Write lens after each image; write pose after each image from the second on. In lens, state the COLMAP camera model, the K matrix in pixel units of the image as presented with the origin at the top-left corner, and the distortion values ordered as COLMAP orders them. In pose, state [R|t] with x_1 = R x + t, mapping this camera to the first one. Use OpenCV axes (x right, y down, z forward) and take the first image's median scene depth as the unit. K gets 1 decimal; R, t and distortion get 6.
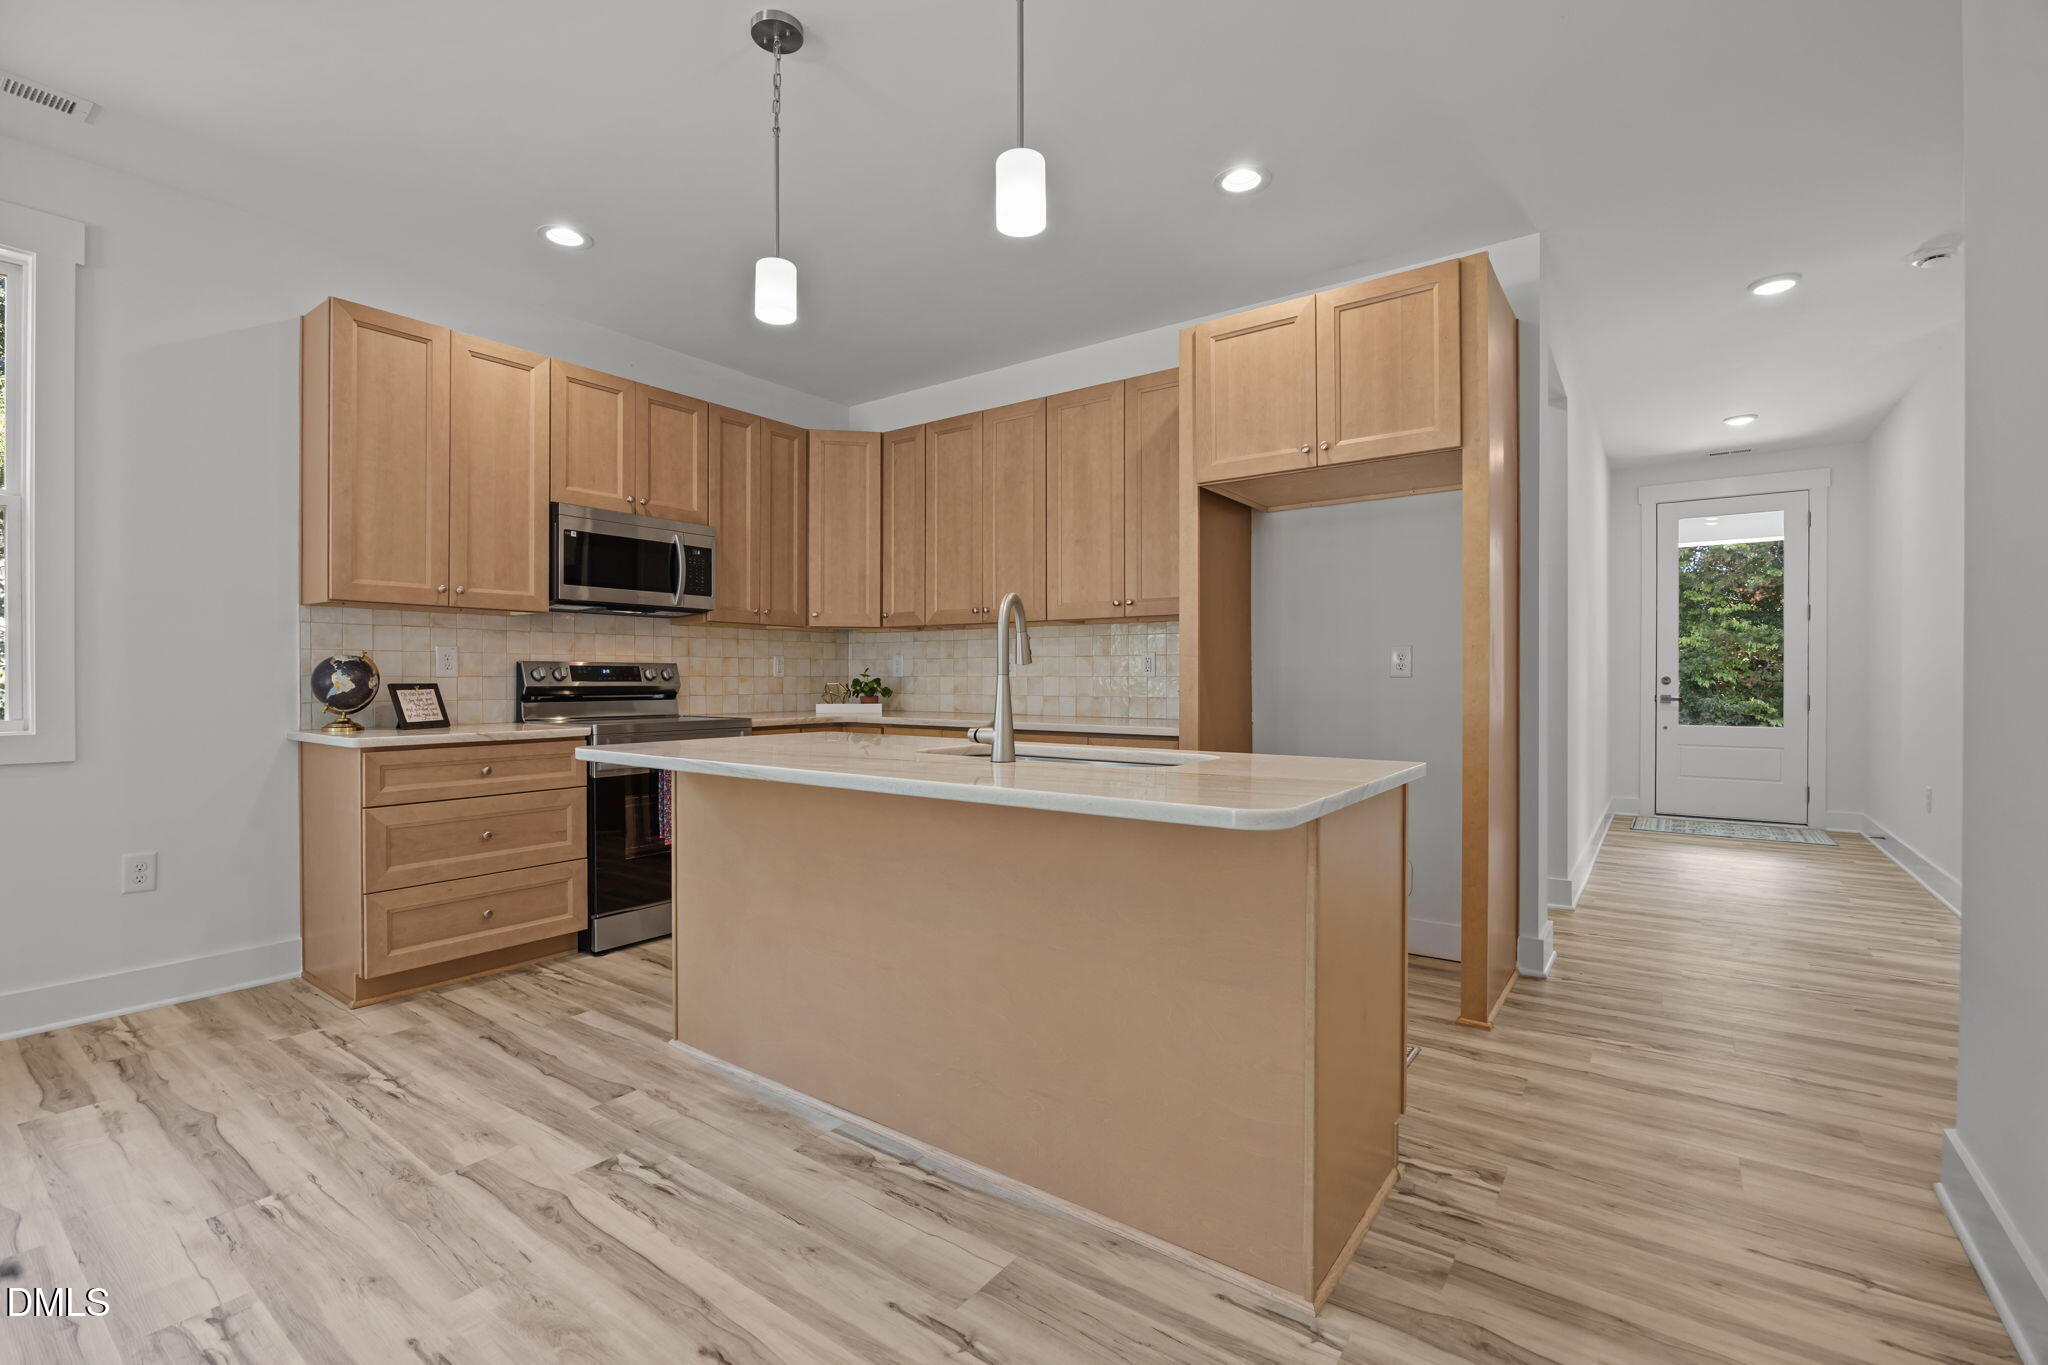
lens RADIAL K [[899.2, 0, 1031.5], [0, 899.2, 685.1], [0, 0, 1]] dist [-0.003169, -0.000143]
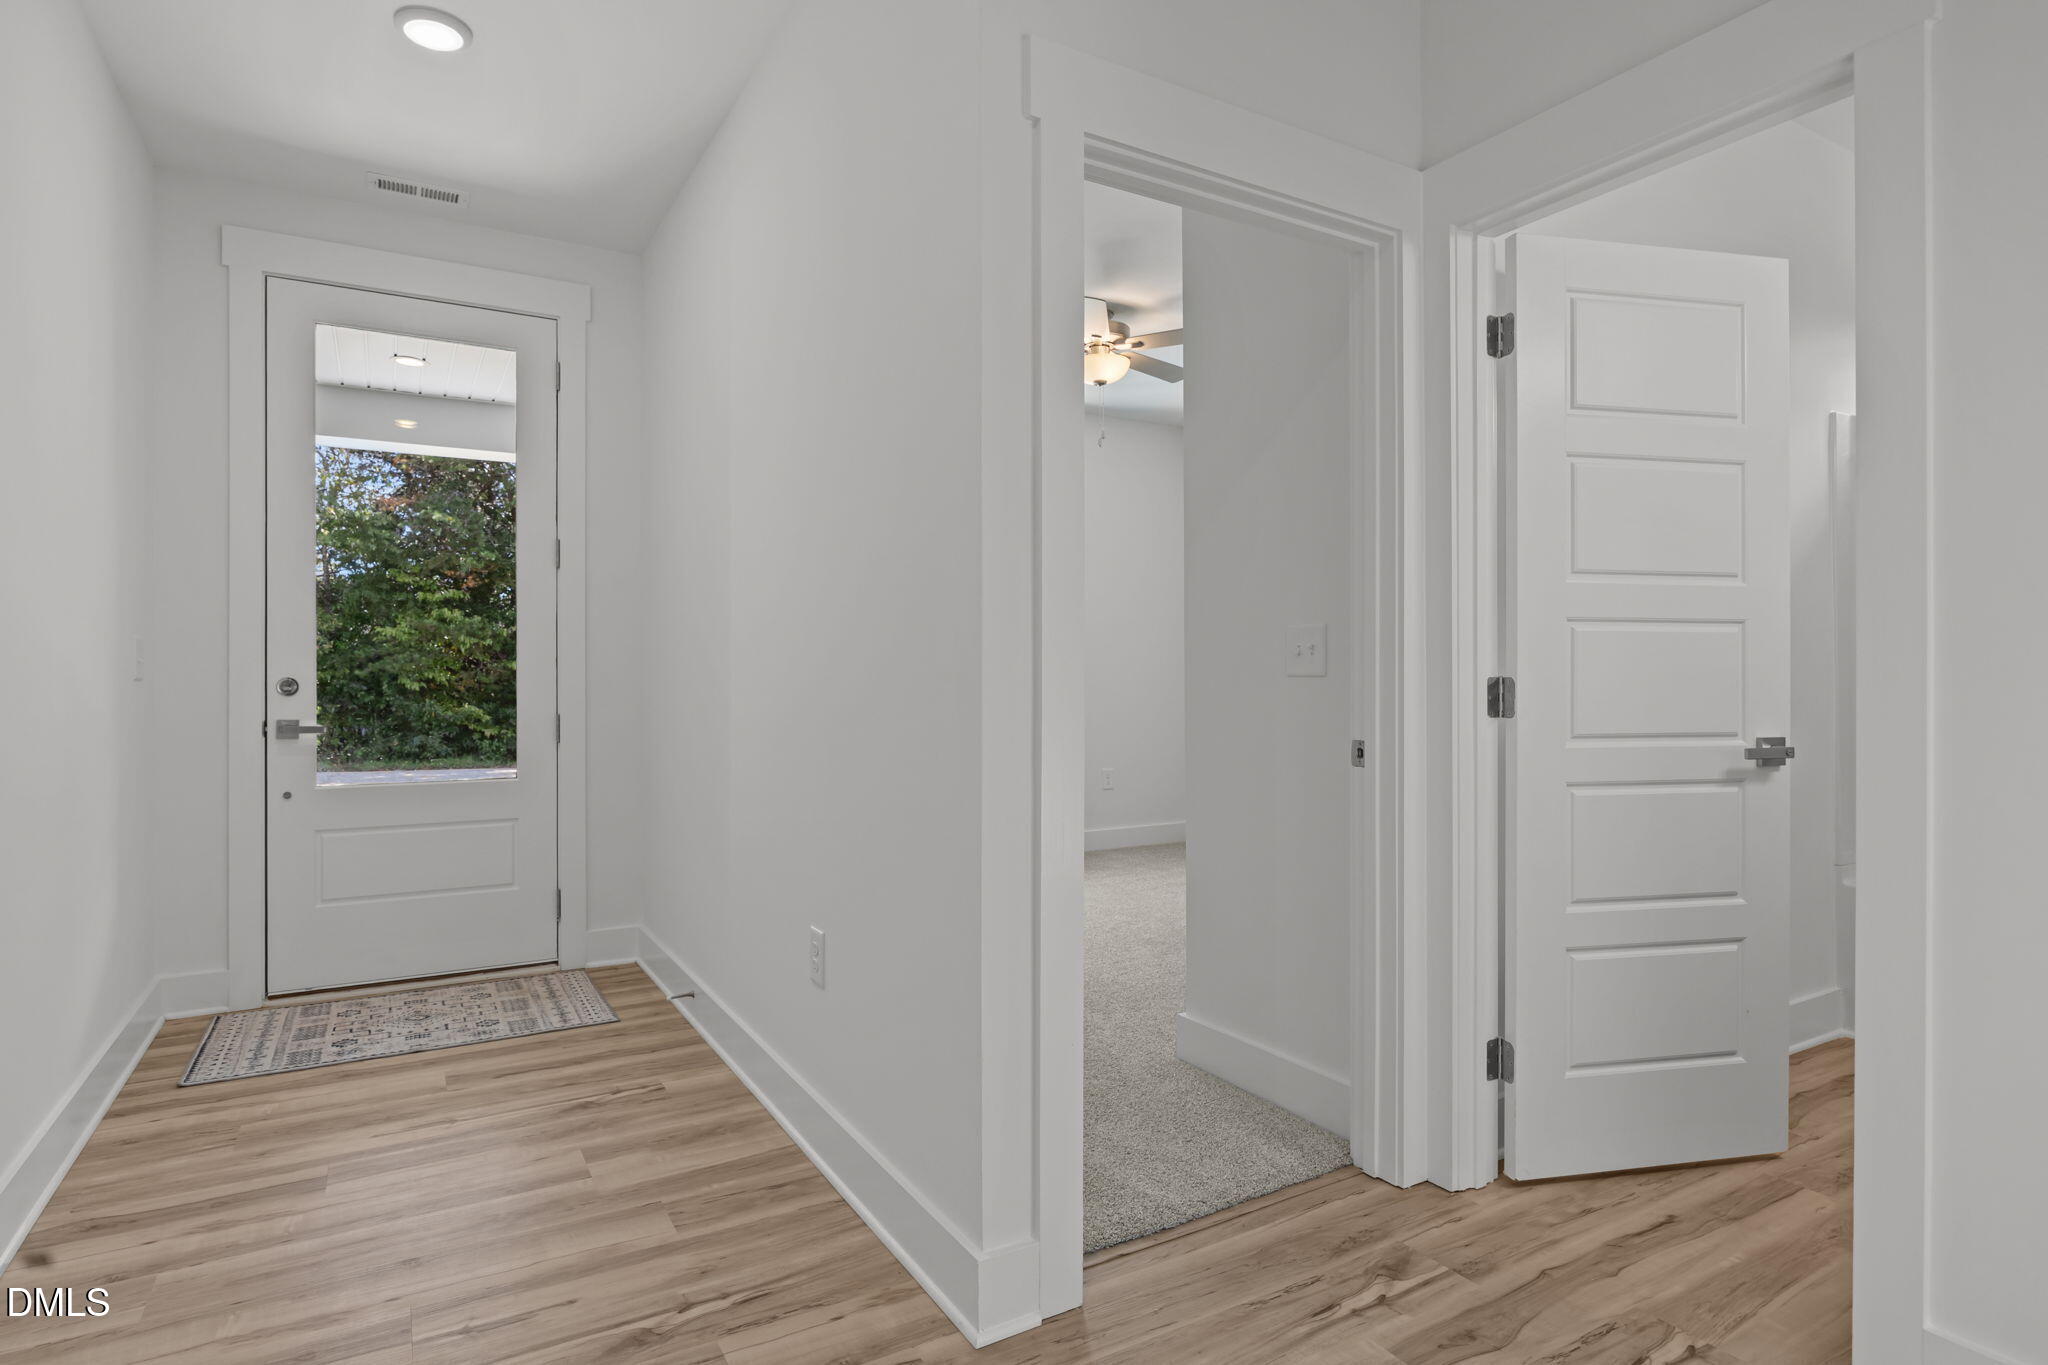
lens RADIAL K [[1080.3, 0, 1024.6], [0, 1080.3, 688.6], [0, 0, 1]] dist [0.006648, 0.000320]
pose [[0.405042, -0.004190, 0.914289, 0.097634], [0.003250, 0.999990, 0.003142, -0.001158], [-0.914292, 0.001699, 0.405051, 0.121345]]
